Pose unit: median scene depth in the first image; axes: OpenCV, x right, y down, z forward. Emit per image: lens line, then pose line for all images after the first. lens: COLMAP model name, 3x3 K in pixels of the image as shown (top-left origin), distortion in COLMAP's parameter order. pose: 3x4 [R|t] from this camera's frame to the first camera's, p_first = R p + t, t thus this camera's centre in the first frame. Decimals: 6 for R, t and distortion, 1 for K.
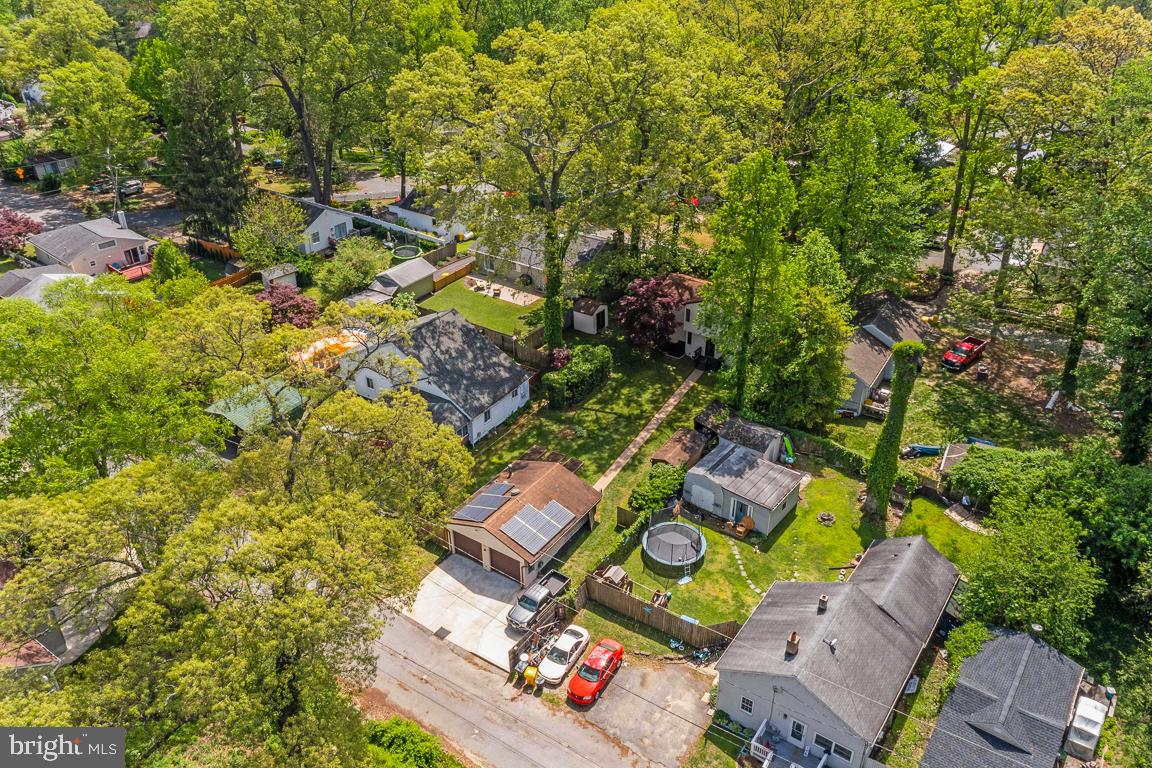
lens RADIAL K [[941.6, 0, 572.1], [0, 941.6, 385.8], [0, 0, 1]] dist [-0.006082, 0.022010]
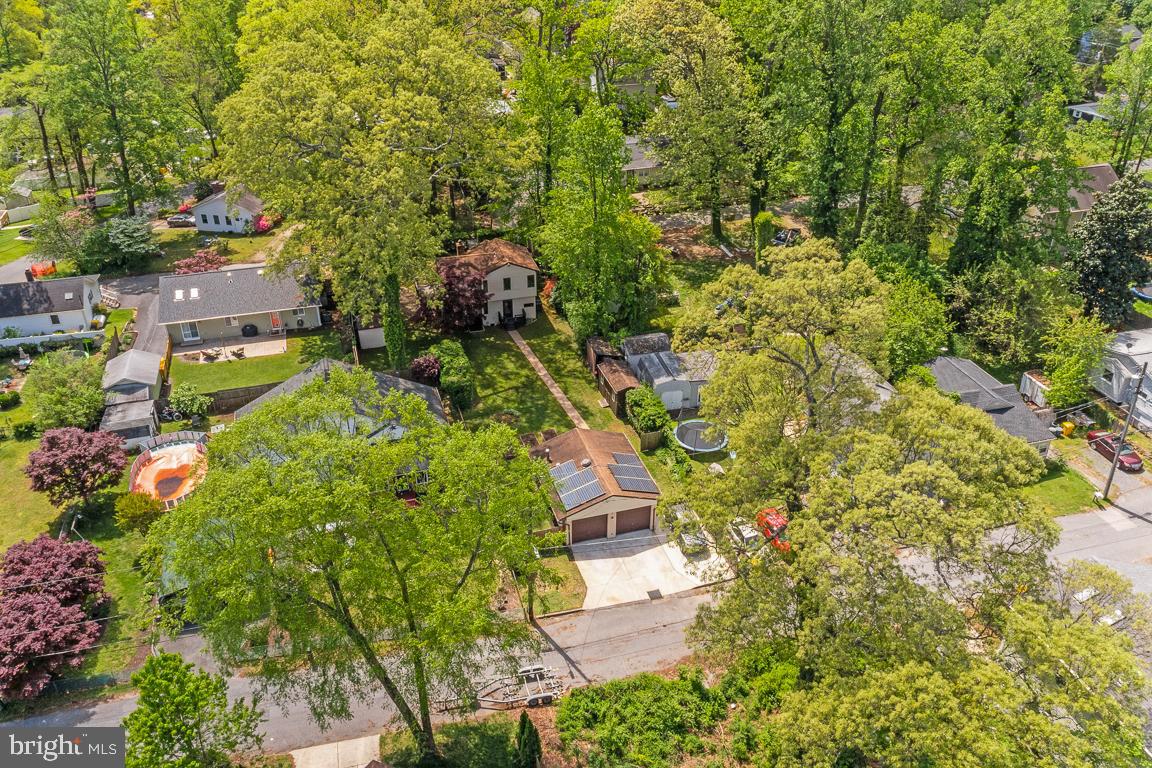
lens RADIAL K [[941.6, 0, 580.7], [0, 941.6, 380.7], [0, 0, 1]] dist [-0.006082, 0.022010]
pose [[0.633951, -0.391231, 0.667116, -0.618767], [0.396132, 0.905124, 0.154371, -0.111834], [-0.664217, 0.166402, 0.728784, 0.203245]]
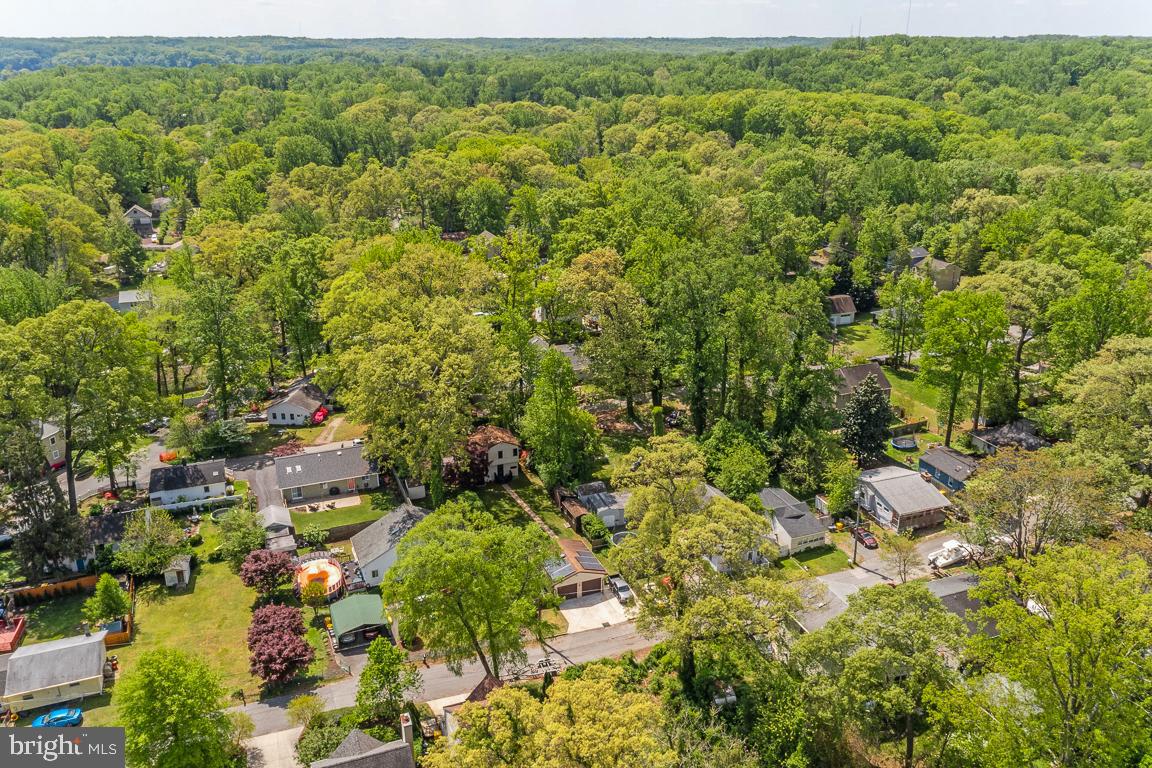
lens RADIAL K [[941.6, 0, 575.7], [0, 941.6, 385.3], [0, 0, 1]] dist [-0.006082, 0.022010]
pose [[0.565368, -0.298389, 0.768976, -1.152488], [0.425421, 0.904194, 0.038080, -0.207898], [-0.706666, 0.305609, 0.638143, -0.233477]]
